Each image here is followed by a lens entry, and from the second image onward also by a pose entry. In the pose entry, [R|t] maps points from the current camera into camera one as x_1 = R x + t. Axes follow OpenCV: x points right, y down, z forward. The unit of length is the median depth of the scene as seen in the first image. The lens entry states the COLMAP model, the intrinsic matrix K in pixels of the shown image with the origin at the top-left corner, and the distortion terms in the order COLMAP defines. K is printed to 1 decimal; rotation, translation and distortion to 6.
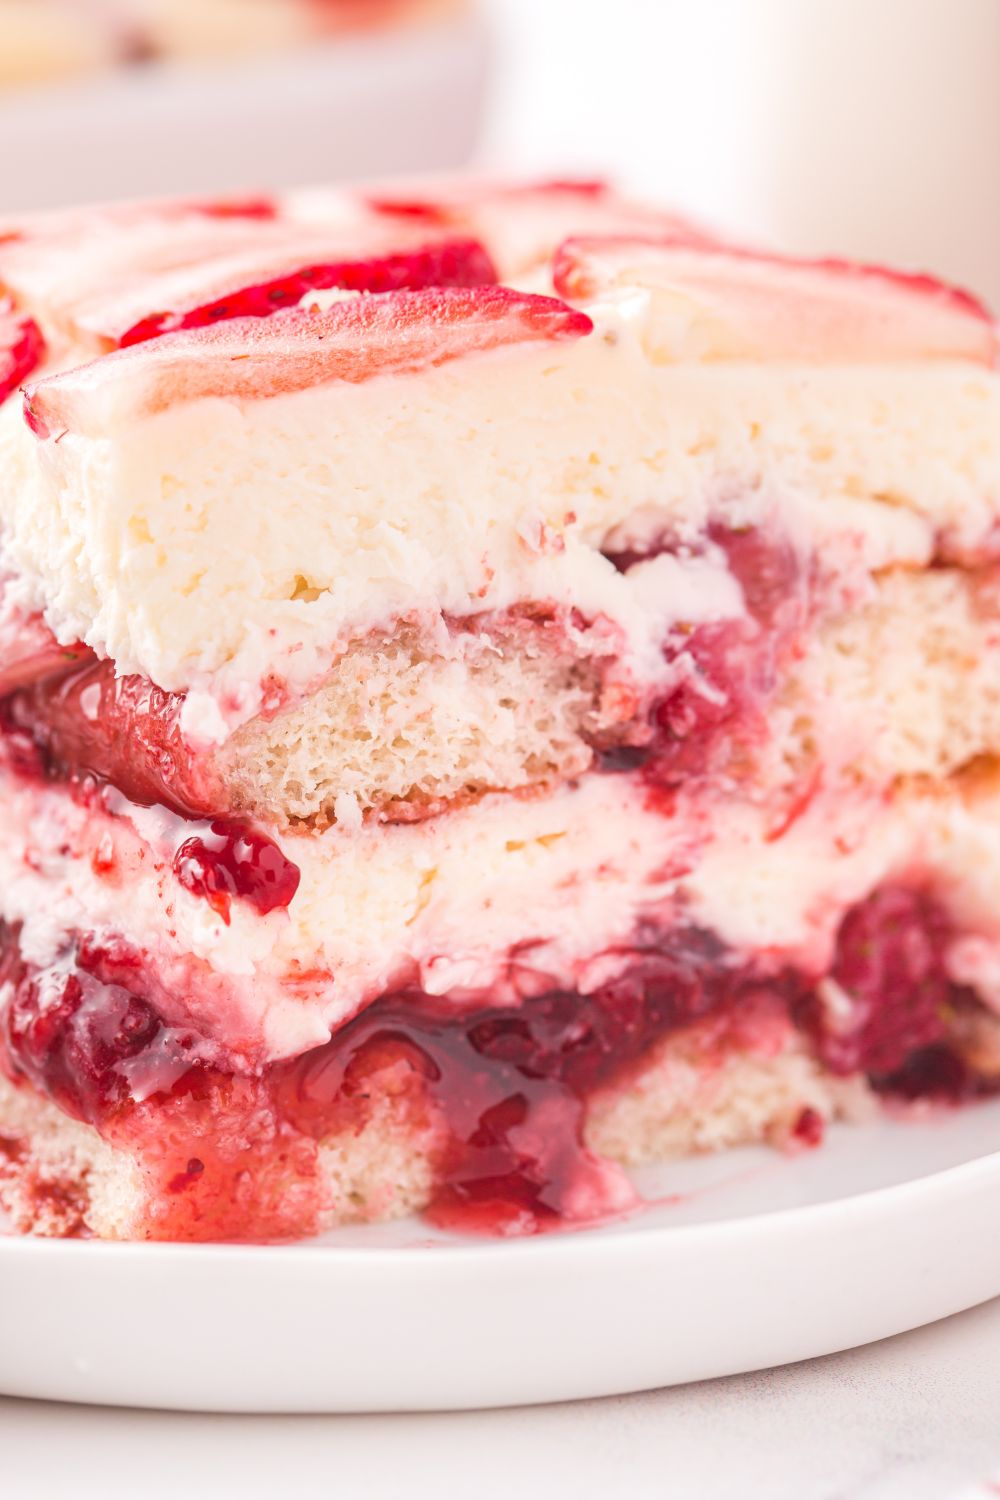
lens RADIAL K [[6843.1, 0, 500.0], [0, 6843.1, 750.0], [0, 0, 1]] dist [0.097673, 3.682221]
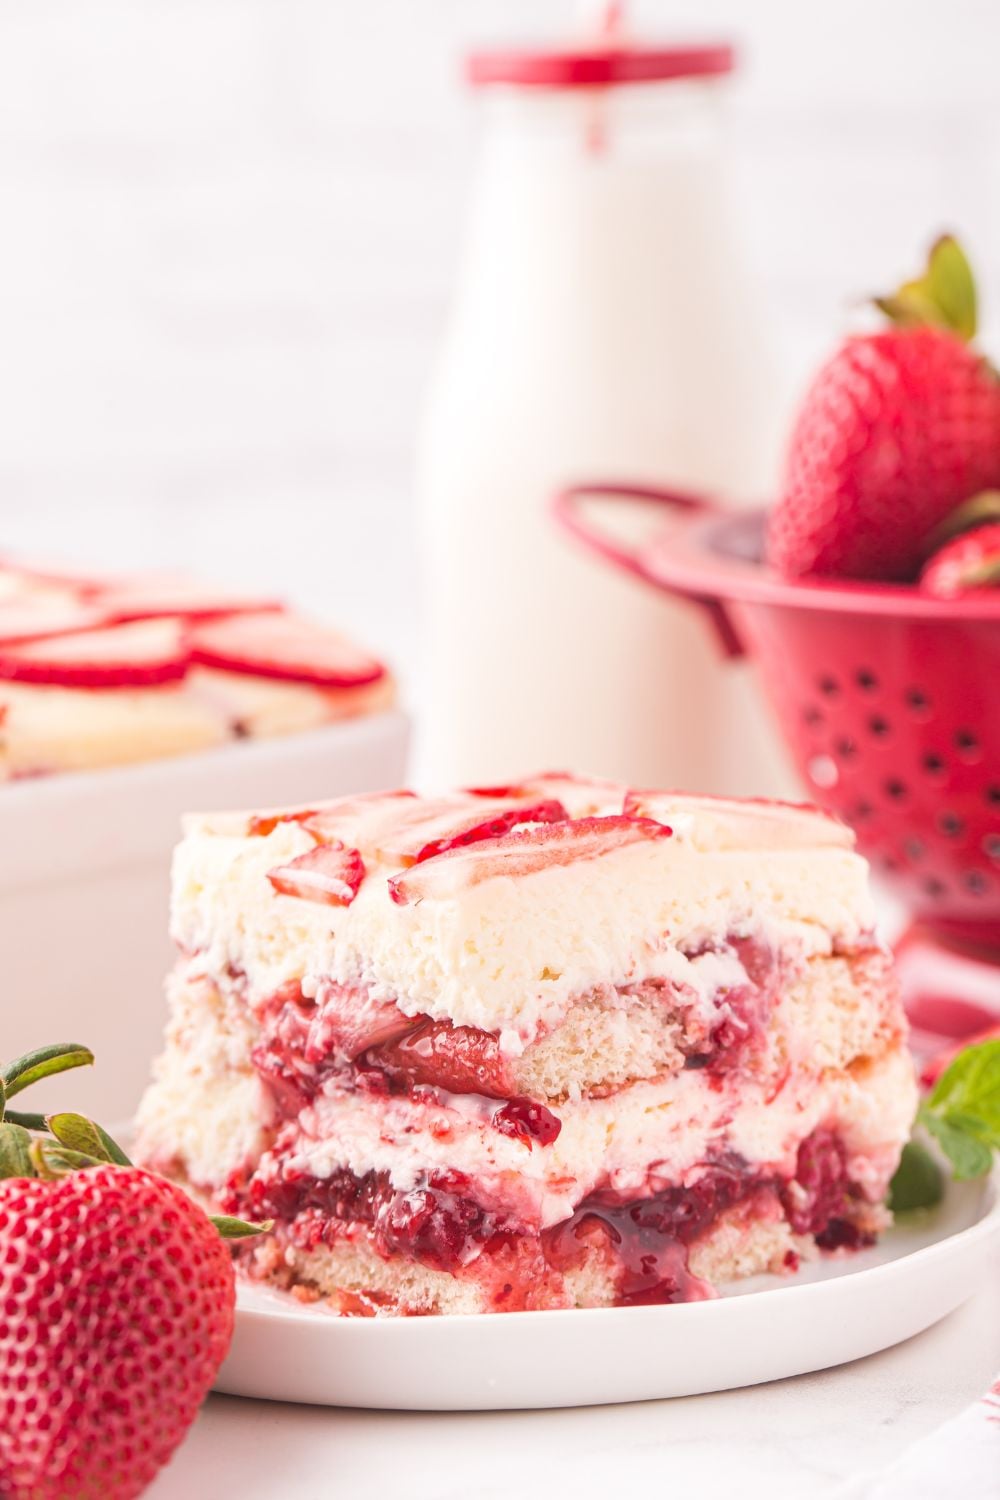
lens RADIAL K [[6258.4, 0, 500.0], [0, 6258.4, 750.0], [0, 0, 1]] dist [0.783881, 3.245710]
pose [[0.974744, -0.050714, 0.217491, -0.406375], [0.077146, 0.990387, -0.114816, 0.110552], [-0.209577, 0.128695, 0.969286, -0.675462]]
